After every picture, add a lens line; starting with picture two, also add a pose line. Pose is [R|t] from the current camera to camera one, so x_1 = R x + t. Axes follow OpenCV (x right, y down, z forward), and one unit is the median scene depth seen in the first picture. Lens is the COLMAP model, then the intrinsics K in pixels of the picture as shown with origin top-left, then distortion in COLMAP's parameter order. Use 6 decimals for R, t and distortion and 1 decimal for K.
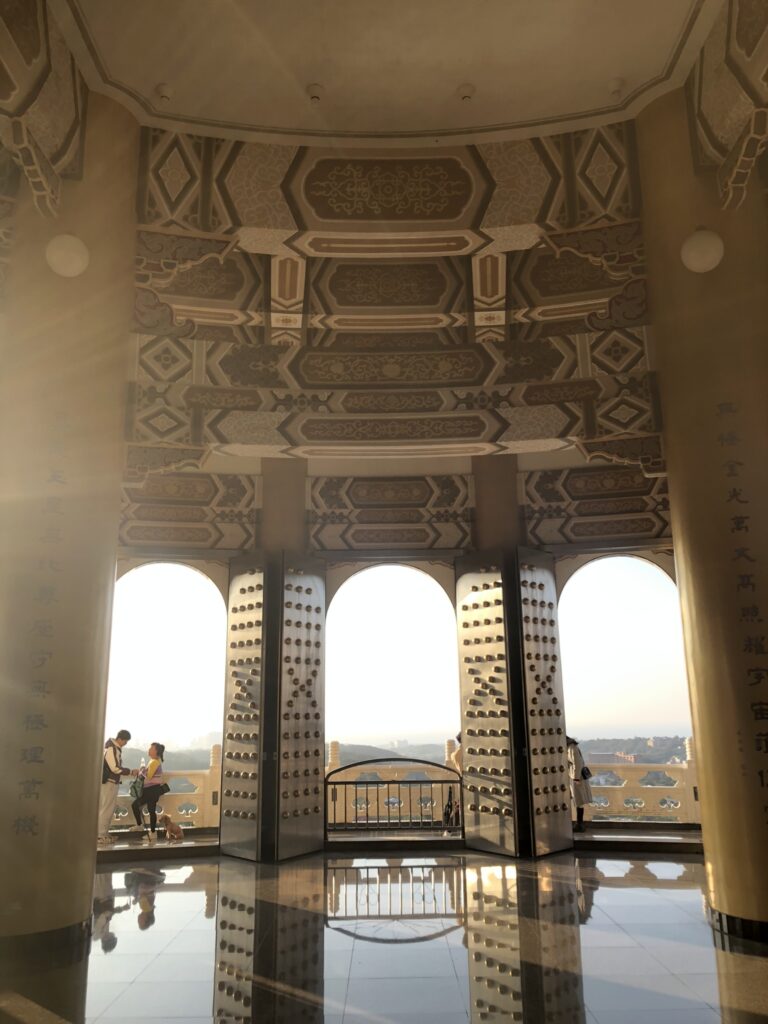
lens RADIAL K [[832.2, 0, 385.0], [0, 832.2, 504.8], [0, 0, 1]] dist [0.011283, -0.009110]
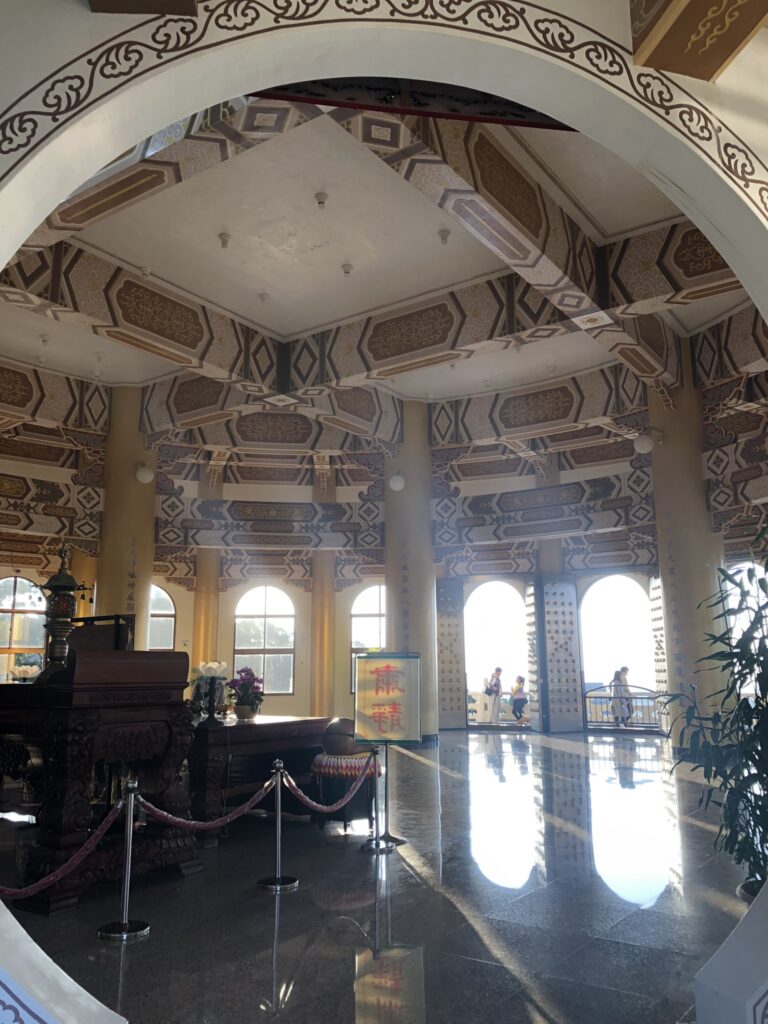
lens RADIAL K [[832.2, 0, 385.0], [0, 832.2, 504.8], [0, 0, 1]] dist [0.011283, -0.009110]
pose [[0.814783, -0.101238, -0.570859, 0.698433], [0.132669, 0.991067, 0.013598, -0.179096], [0.564383, -0.086815, 0.820936, -0.757591]]
